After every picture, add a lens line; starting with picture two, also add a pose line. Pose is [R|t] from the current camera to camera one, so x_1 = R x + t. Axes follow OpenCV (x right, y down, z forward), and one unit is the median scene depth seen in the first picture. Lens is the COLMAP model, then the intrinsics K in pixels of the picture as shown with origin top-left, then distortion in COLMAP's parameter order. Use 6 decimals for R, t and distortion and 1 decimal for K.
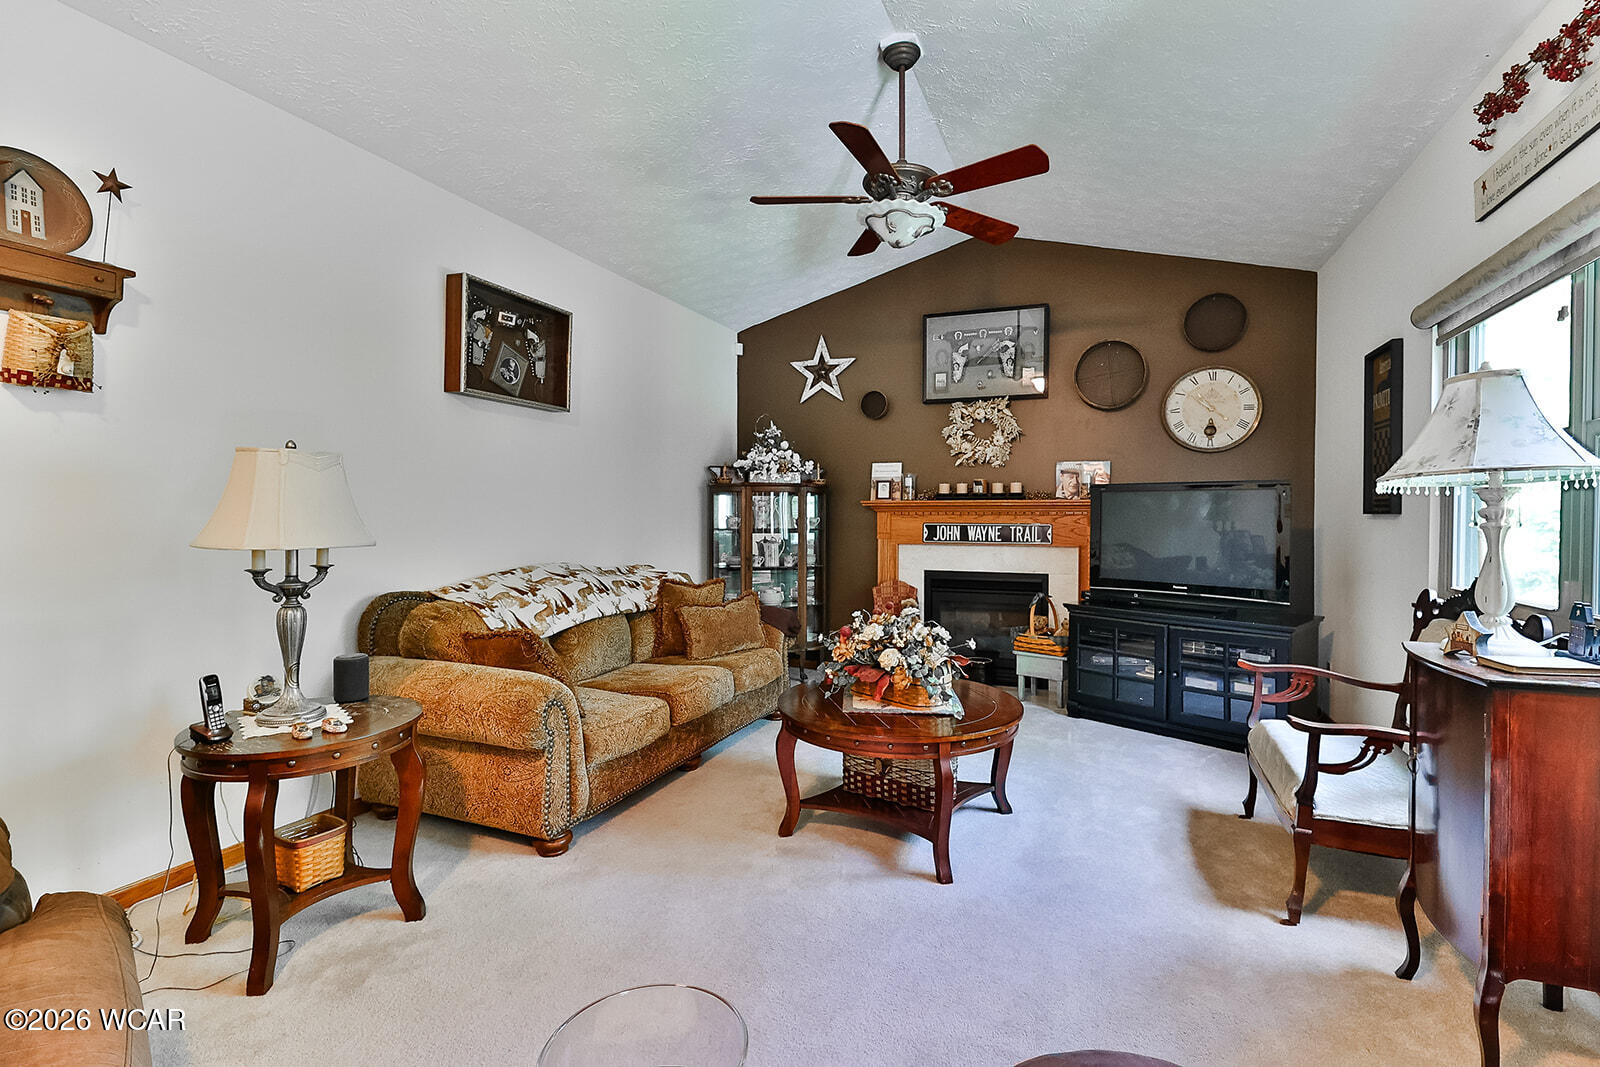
lens RADIAL K [[730.7, 0, 800.1], [0, 730.7, 523.4], [0, 0, 1]] dist [0.007923, -0.007974]
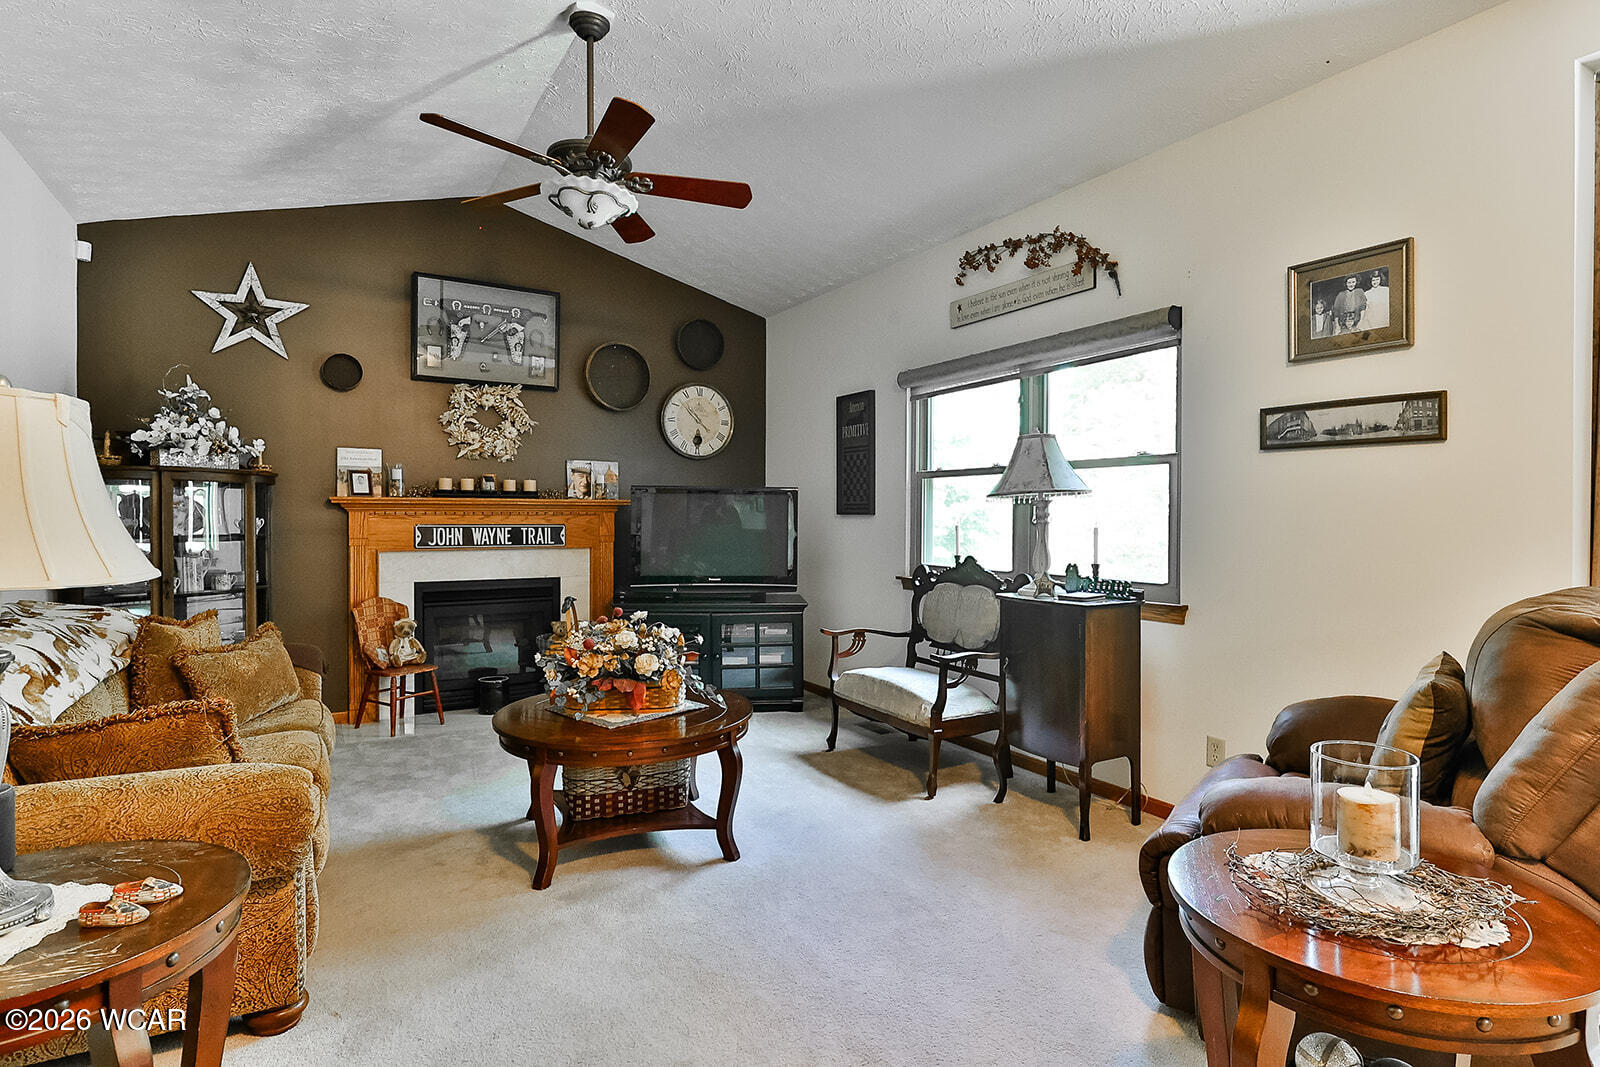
lens RADIAL K [[849.8, 0, 800.2], [0, 849.8, 524.0], [0, 0, 1]] dist [0.001507, -0.003988]
pose [[0.595167, -0.008737, 0.803554, -0.362594], [0.008024, 0.999956, 0.004928, -0.002876], [-0.803562, 0.003515, 0.595211, 0.088531]]
